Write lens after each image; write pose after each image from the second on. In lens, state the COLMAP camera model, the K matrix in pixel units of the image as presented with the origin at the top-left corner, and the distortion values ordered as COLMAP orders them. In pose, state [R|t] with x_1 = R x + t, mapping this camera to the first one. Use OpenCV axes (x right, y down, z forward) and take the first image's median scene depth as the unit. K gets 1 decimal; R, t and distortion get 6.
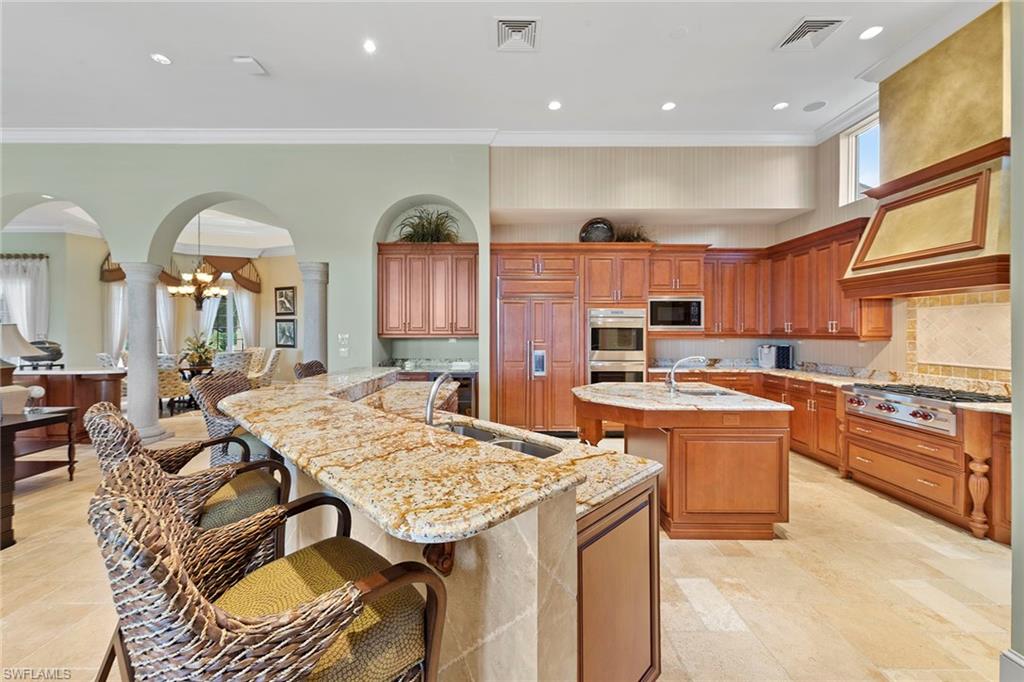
lens RADIAL K [[391.7, 0, 510.6], [0, 391.7, 332.7], [0, 0, 1]] dist [0.001757, 0.000104]
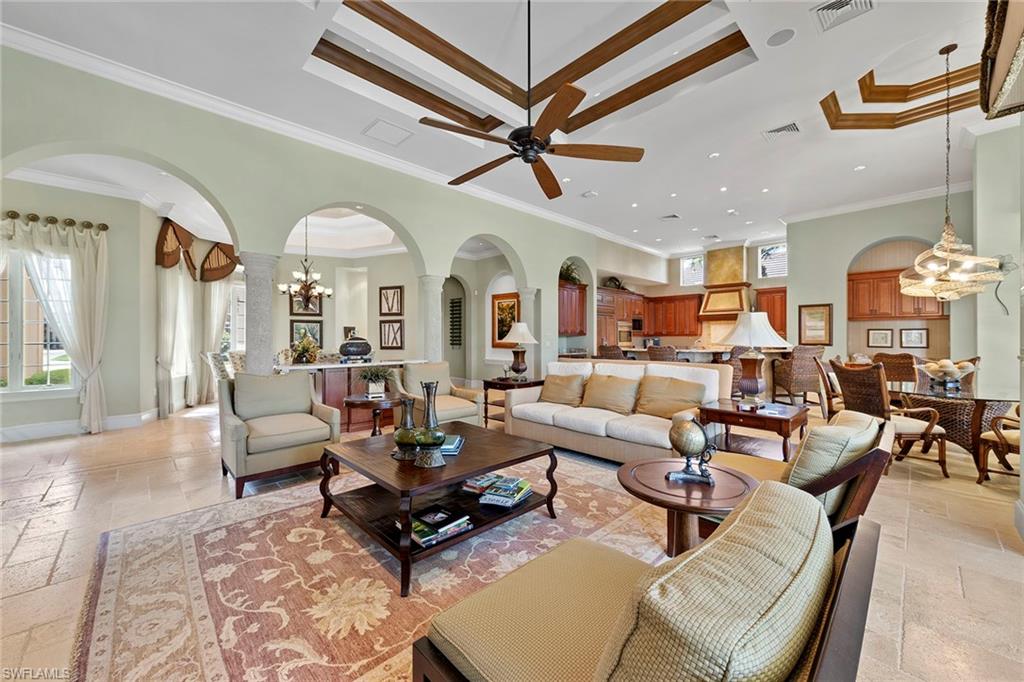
lens RADIAL K [[387.8, 0, 511.2], [0, 387.8, 337.1], [0, 0, 1]] dist [0.002851, 0.000137]
pose [[0.723858, -0.000132, 0.689949, -1.611198], [0.005371, 0.999971, -0.005443, 0.028386], [-0.689928, 0.007646, 0.723837, -0.088957]]
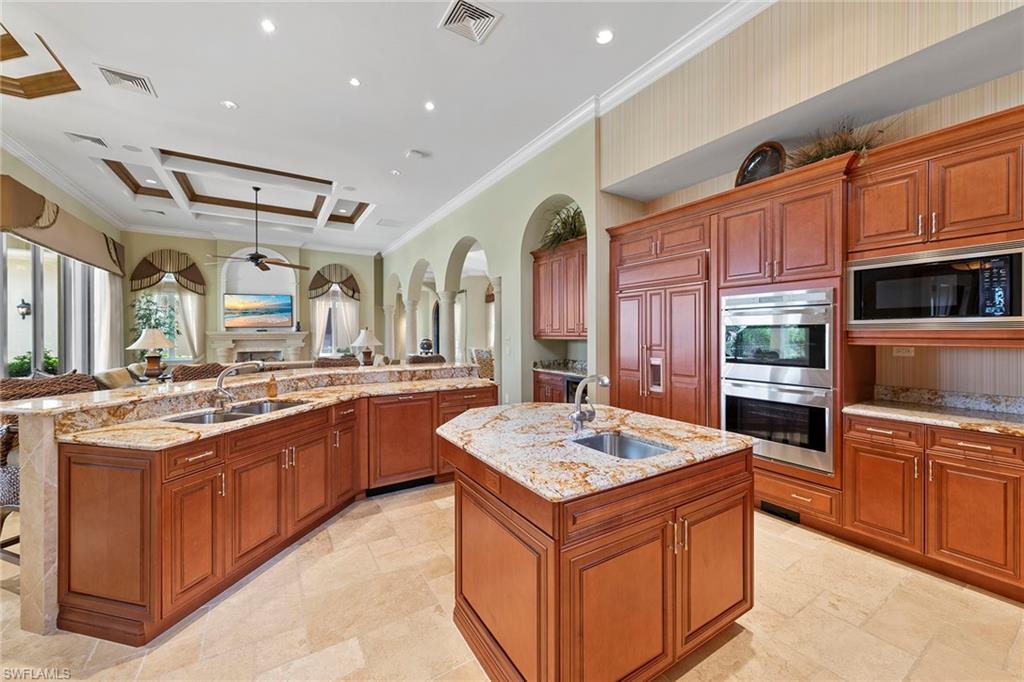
lens RADIAL K [[391.7, 0, 510.6], [0, 391.7, 332.7], [0, 0, 1]] dist [0.001757, 0.000104]
pose [[0.519584, -0.004671, -0.854407, 0.560765], [-0.000268, 0.999984, -0.005630, 0.001549], [0.854420, 0.003154, 0.519574, 0.372262]]
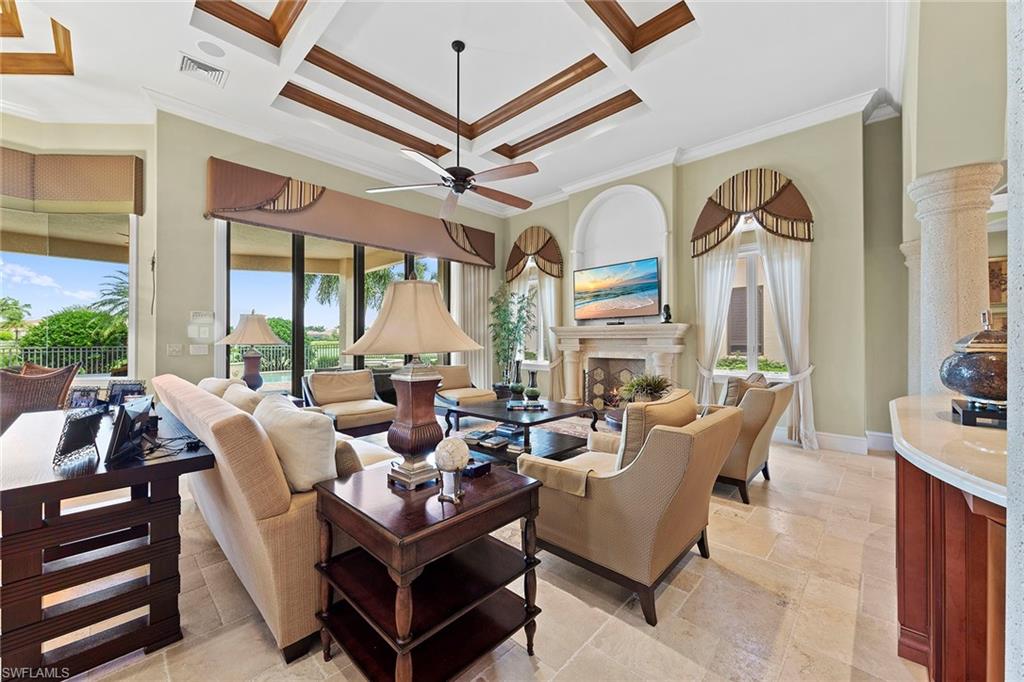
lens RADIAL K [[391.7, 0, 510.6], [0, 391.7, 332.7], [0, 0, 1]] dist [0.001757, 0.000104]
pose [[-0.691299, -0.009167, -0.722511, -0.691892], [-0.002214, 0.999942, -0.010568, 0.021491], [0.722566, -0.005706, -0.691279, 0.913787]]
